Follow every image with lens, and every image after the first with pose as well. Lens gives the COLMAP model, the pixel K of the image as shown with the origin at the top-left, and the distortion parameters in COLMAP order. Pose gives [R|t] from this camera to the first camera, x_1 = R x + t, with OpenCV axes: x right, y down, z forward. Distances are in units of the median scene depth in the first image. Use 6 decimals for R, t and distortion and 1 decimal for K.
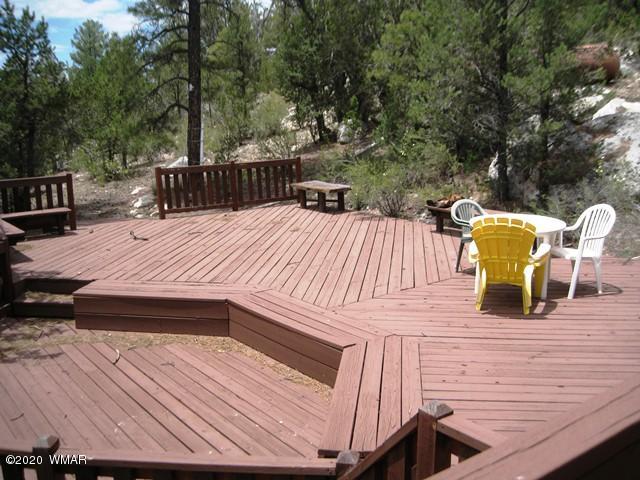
lens RADIAL K [[678.5, 0, 321.7], [0, 678.5, 241.5], [0, 0, 1]] dist [-0.109603, 0.000000]
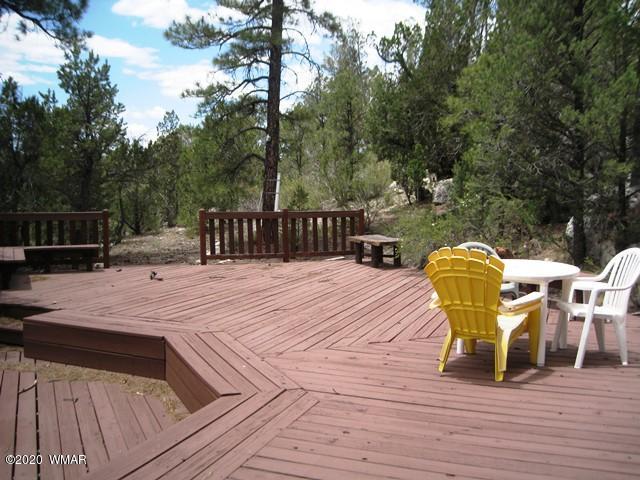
lens RADIAL K [[678.5, 0, 318.4], [0, 678.5, 238.3], [0, 0, 1]] dist [-0.109603, 0.000000]
pose [[0.972528, 0.040617, -0.229217, 0.174552], [-0.066988, 0.991840, -0.108467, 0.028283], [0.222941, 0.120842, 0.967313, 0.131318]]
